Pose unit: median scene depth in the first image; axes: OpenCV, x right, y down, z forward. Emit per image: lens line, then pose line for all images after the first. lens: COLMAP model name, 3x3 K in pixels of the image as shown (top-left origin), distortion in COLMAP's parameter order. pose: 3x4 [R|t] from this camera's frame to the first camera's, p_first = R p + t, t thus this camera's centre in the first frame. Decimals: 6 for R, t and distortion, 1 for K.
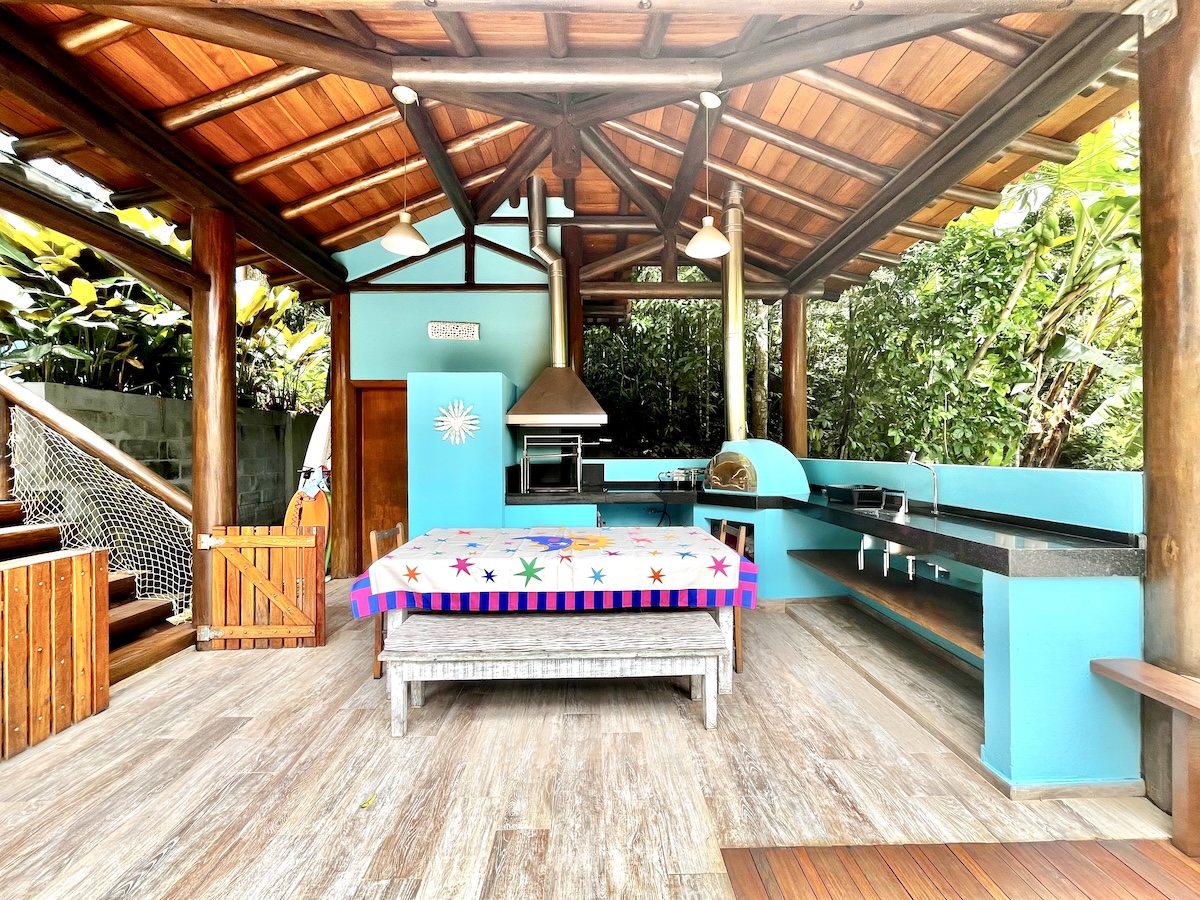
lens RADIAL K [[486.2, 0, 596.4], [0, 486.2, 449.1], [0, 0, 1]] dist [-0.000779, -0.000492]
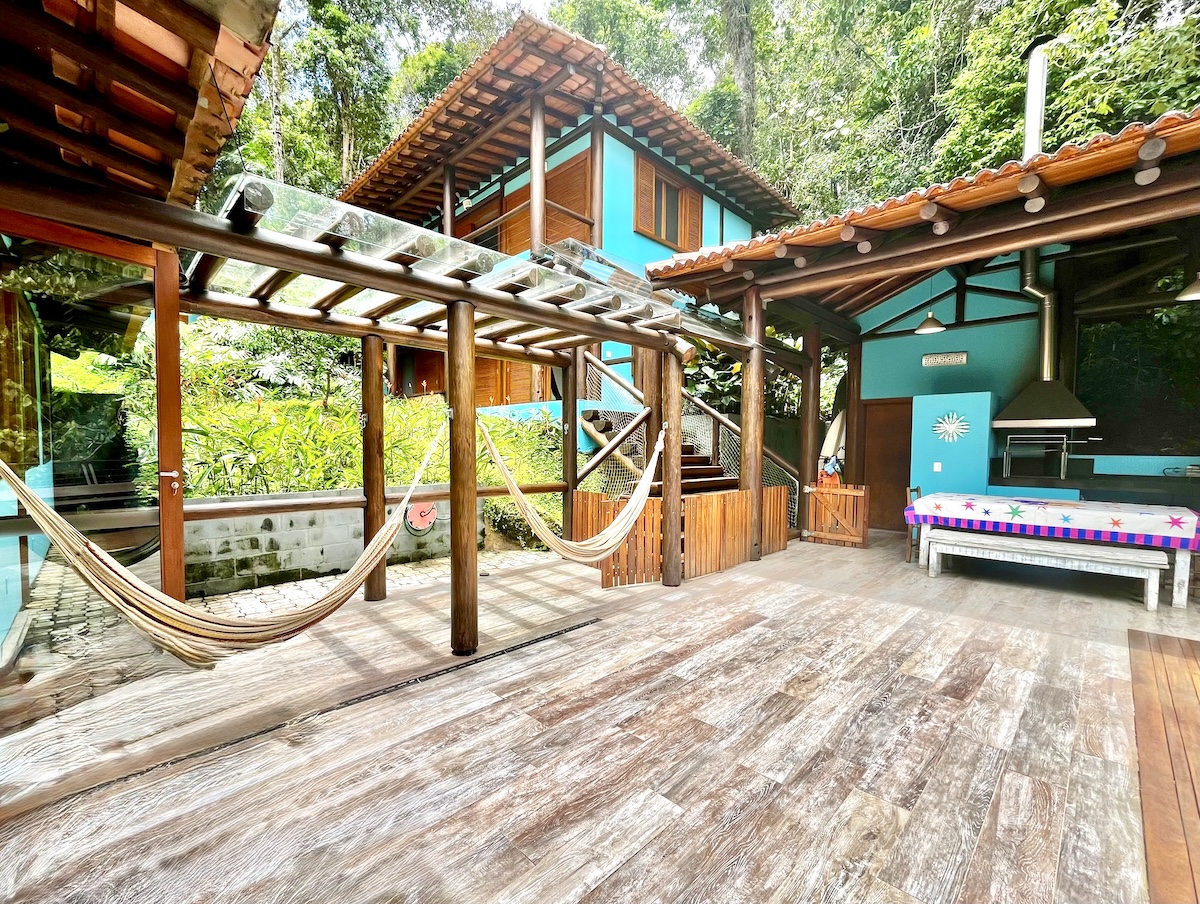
lens RADIAL K [[511.6, 0, 568.6], [0, 511.6, 468.8], [0, 0, 1]] dist [-0.001284, -0.000338]
pose [[0.673505, 0.042762, -0.737945, 0.109317], [-0.008702, 0.998715, 0.049931, 0.004996], [0.739131, -0.027207, 0.673012, -1.164969]]
